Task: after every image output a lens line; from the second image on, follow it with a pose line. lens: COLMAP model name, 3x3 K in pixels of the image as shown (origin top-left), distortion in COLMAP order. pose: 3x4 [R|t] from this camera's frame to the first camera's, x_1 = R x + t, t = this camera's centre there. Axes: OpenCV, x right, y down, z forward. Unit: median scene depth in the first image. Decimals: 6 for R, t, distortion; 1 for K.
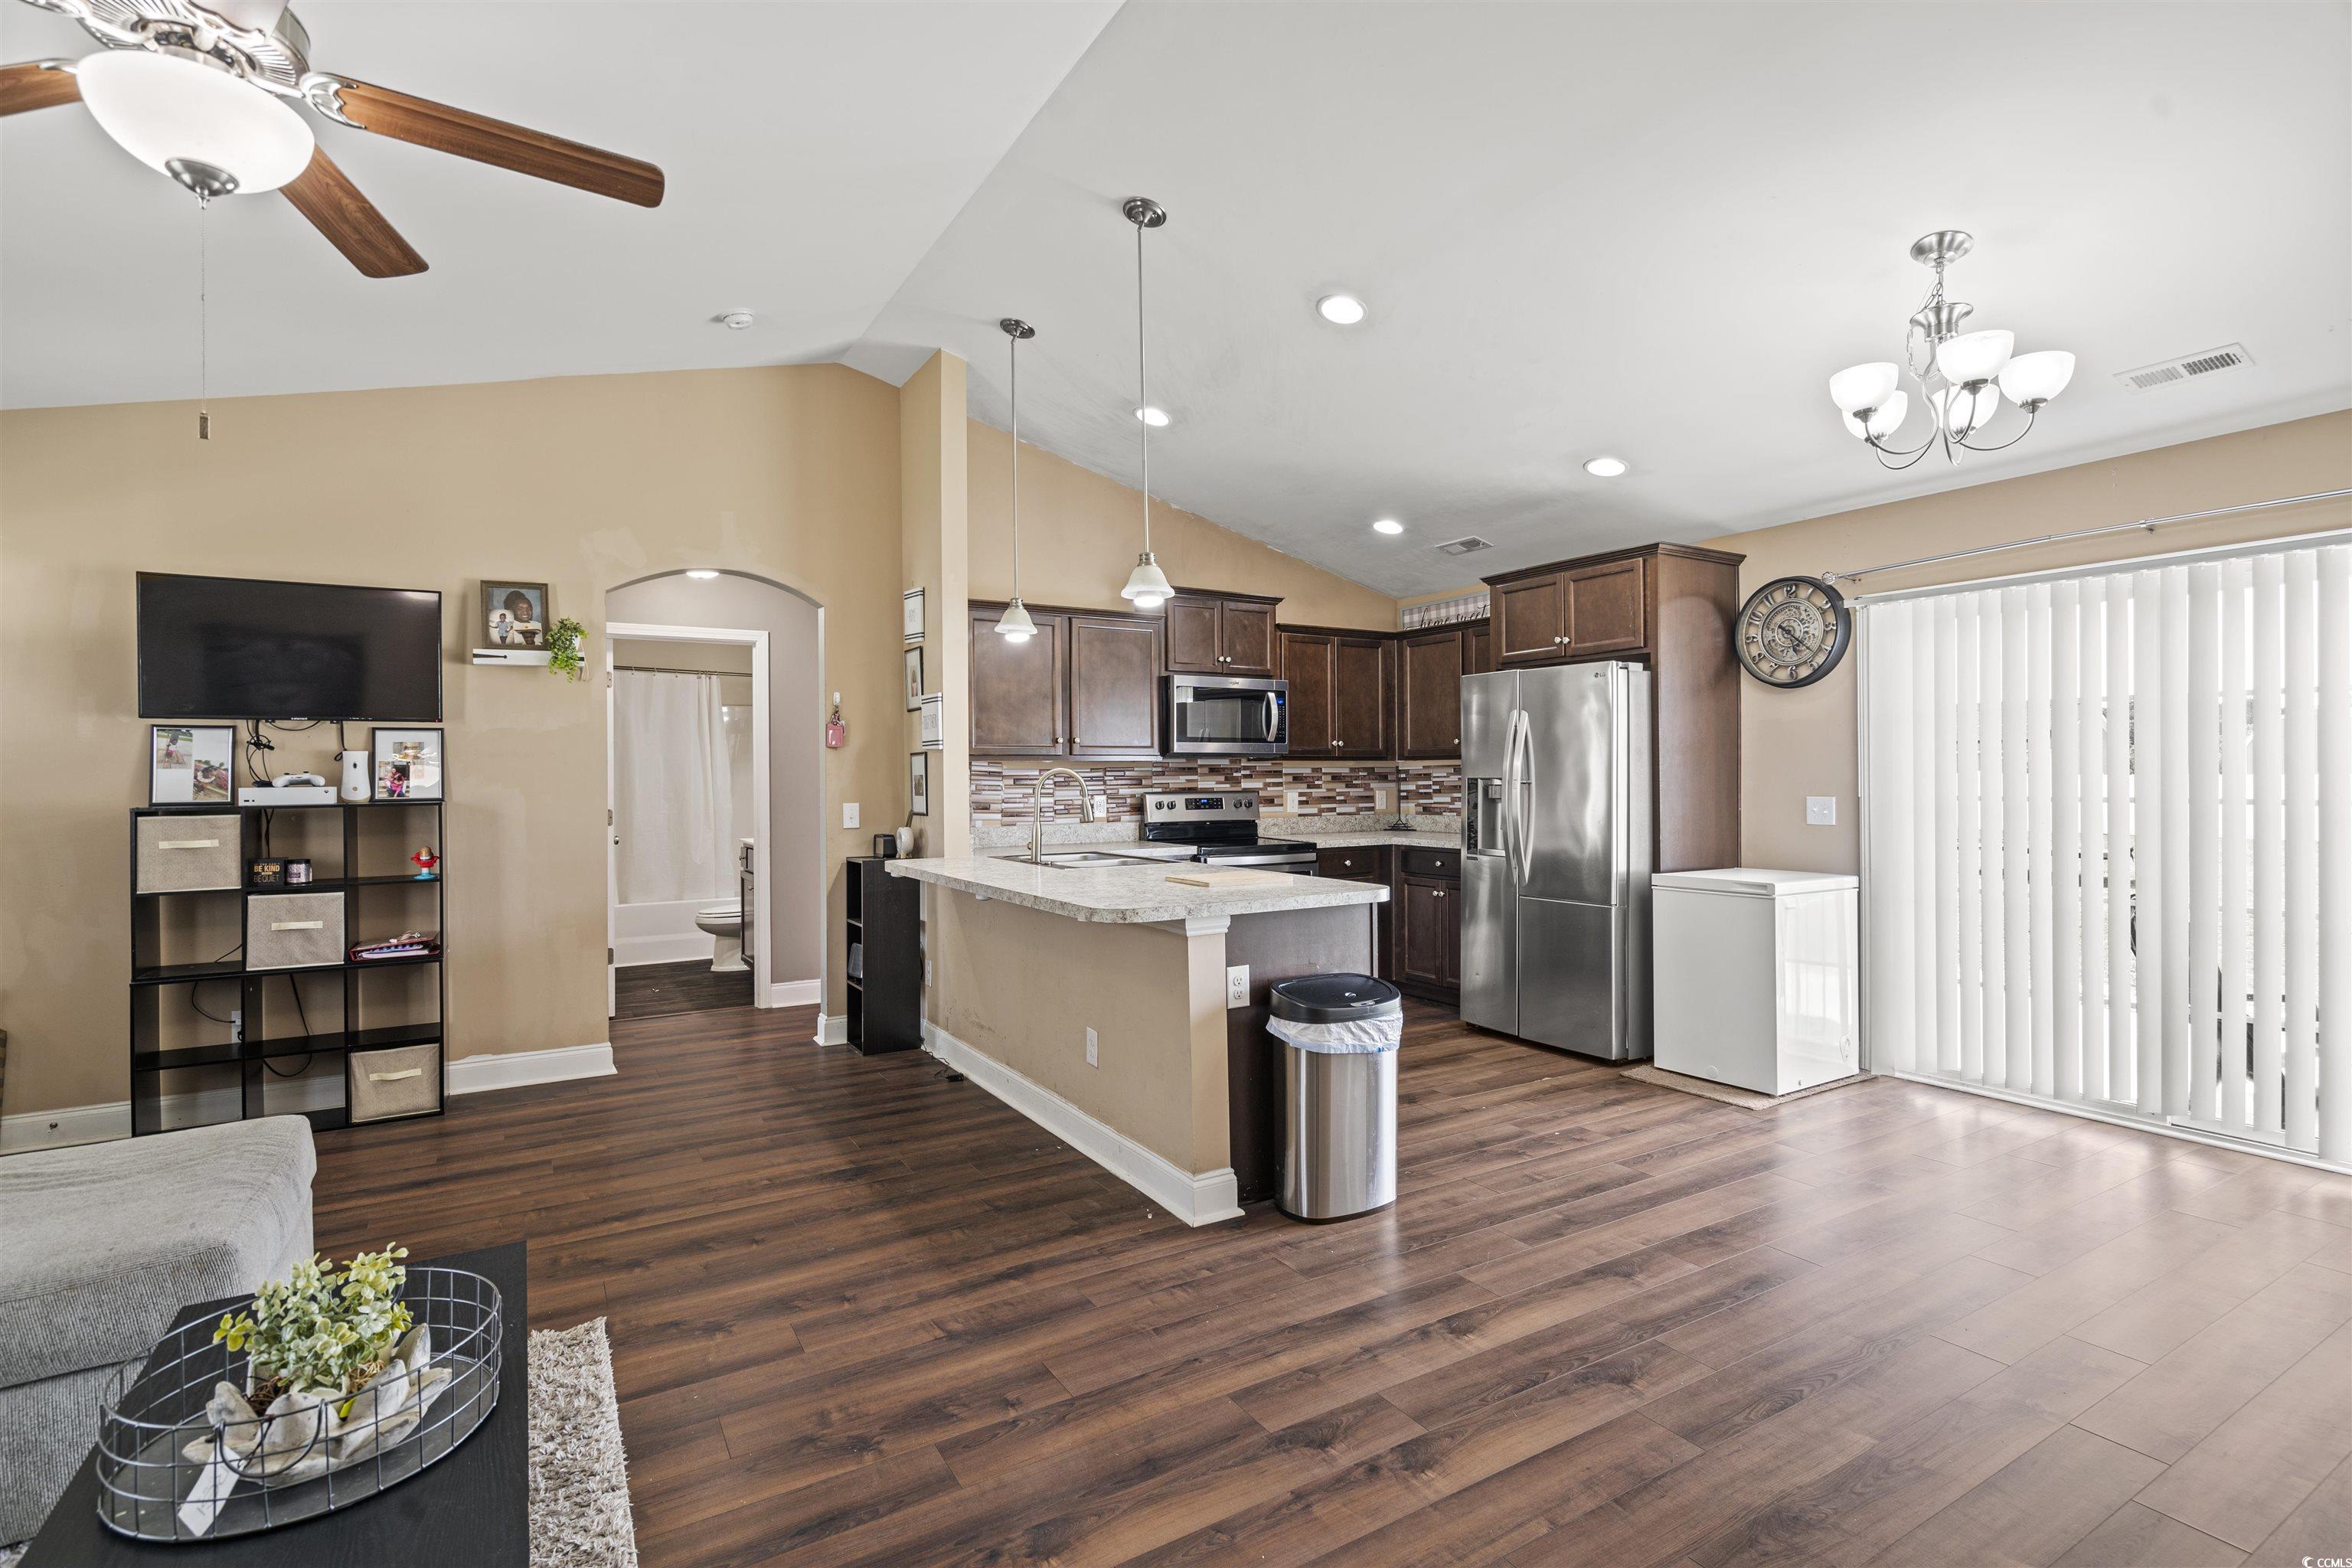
lens RADIAL K [[1102.1, 0, 1167.0], [0, 1102.1, 758.7], [0, 0, 1]] dist [0.002893, 0.000319]
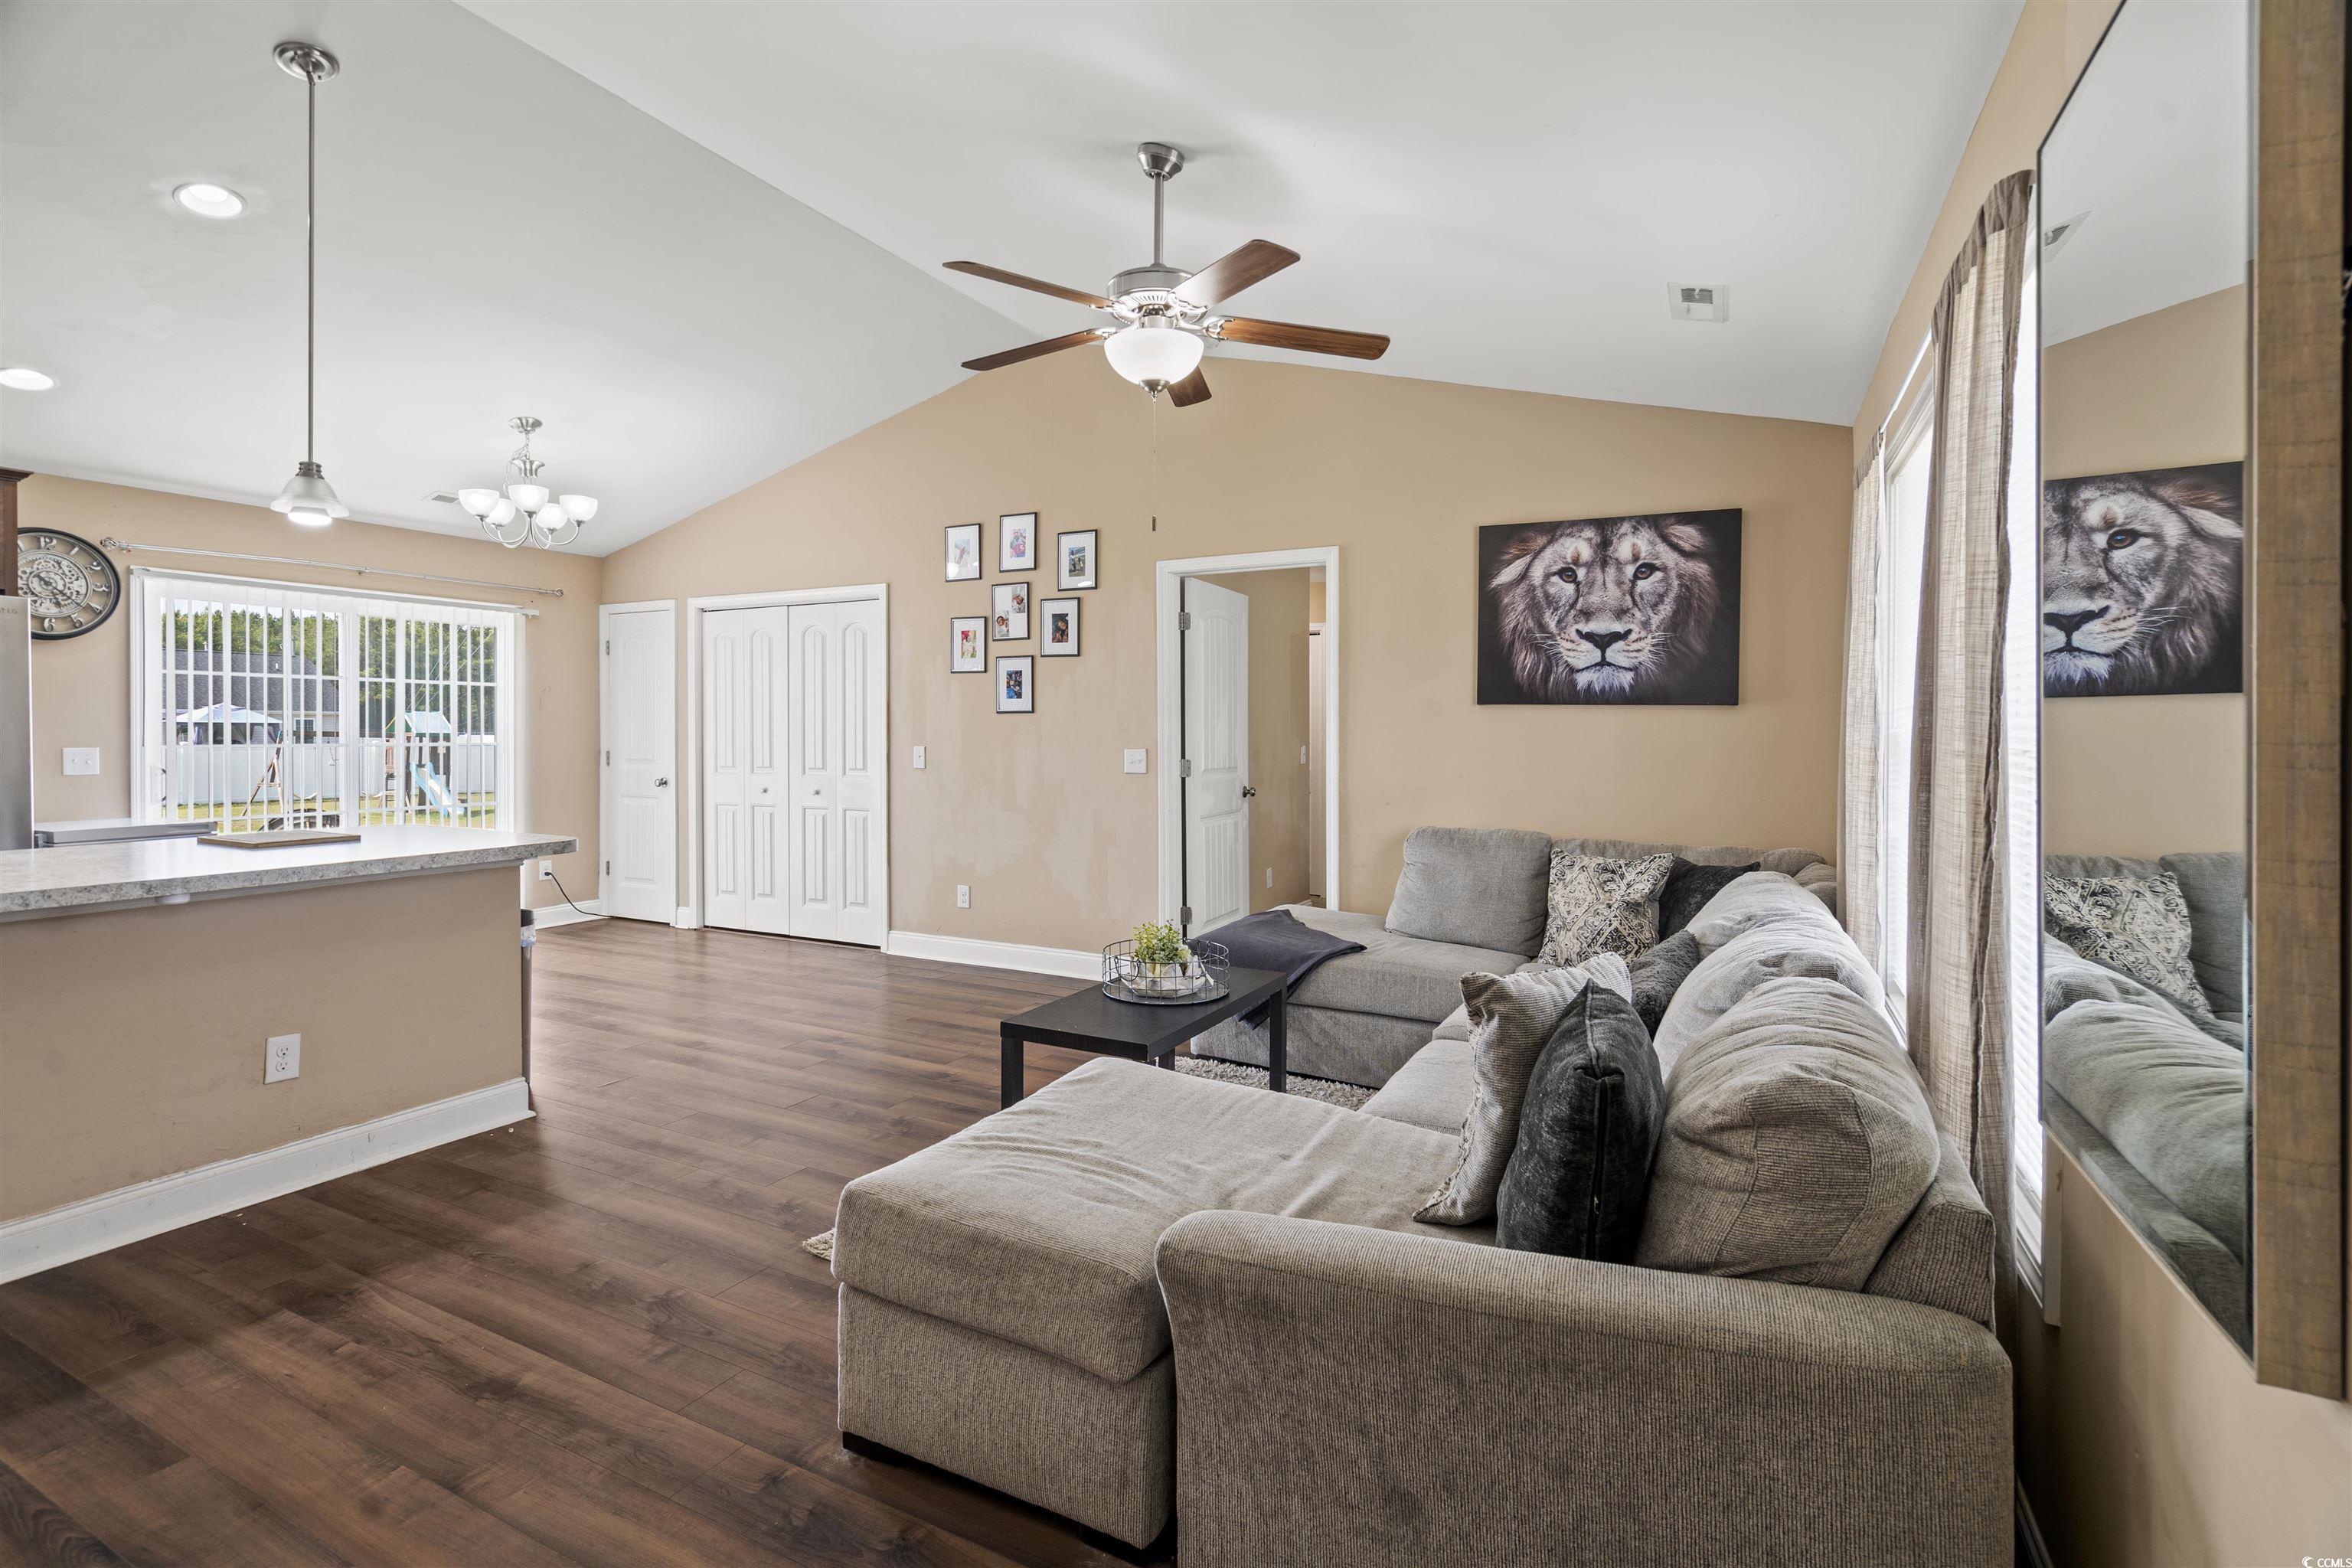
lens RADIAL K [[1102.1, 0, 1167.0], [0, 1102.1, 758.7], [0, 0, 1]] dist [0.002893, 0.000319]
pose [[-0.527000, -0.015656, 0.849721, -1.192796], [-0.012405, 0.999865, 0.010729, 0.028298], [-0.849775, -0.004886, -0.527124, 0.962147]]
